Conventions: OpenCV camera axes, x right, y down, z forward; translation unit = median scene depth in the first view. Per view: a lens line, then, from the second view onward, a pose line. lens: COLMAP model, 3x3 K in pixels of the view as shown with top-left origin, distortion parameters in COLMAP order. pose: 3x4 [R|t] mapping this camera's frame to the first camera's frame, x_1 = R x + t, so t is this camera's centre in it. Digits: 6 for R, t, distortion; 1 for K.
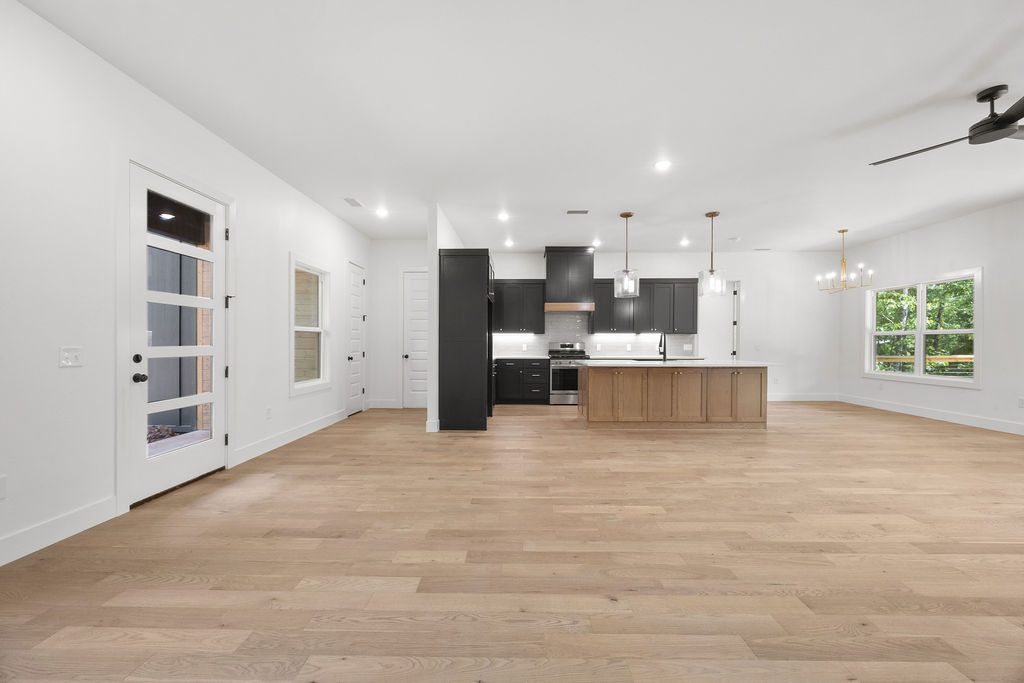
lens RADIAL K [[389.7, 0, 512.1], [0, 389.7, 362.3], [0, 0, 1]] dist [-0.001148, 0.001208]
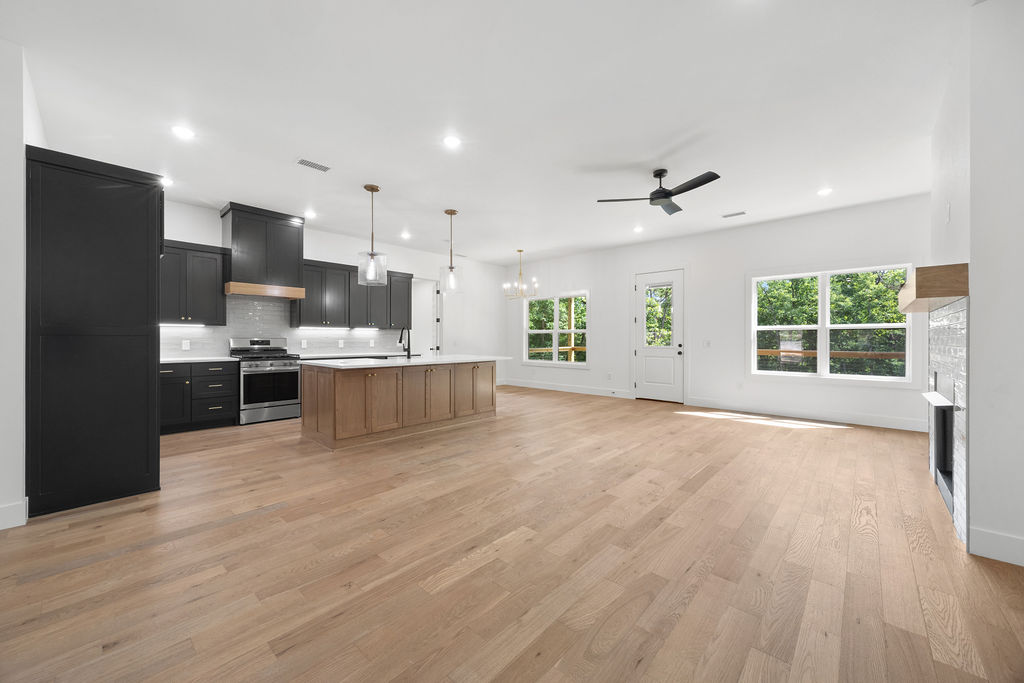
lens RADIAL K [[389.7, 0, 504.2], [0, 389.7, 341.9], [0, 0, 1]] dist [-0.001148, 0.001208]
pose [[0.667638, -0.004449, 0.744472, -0.165400], [0.036378, 0.998983, -0.026653, -0.009499], [-0.743596, 0.044876, 0.667121, 0.253819]]
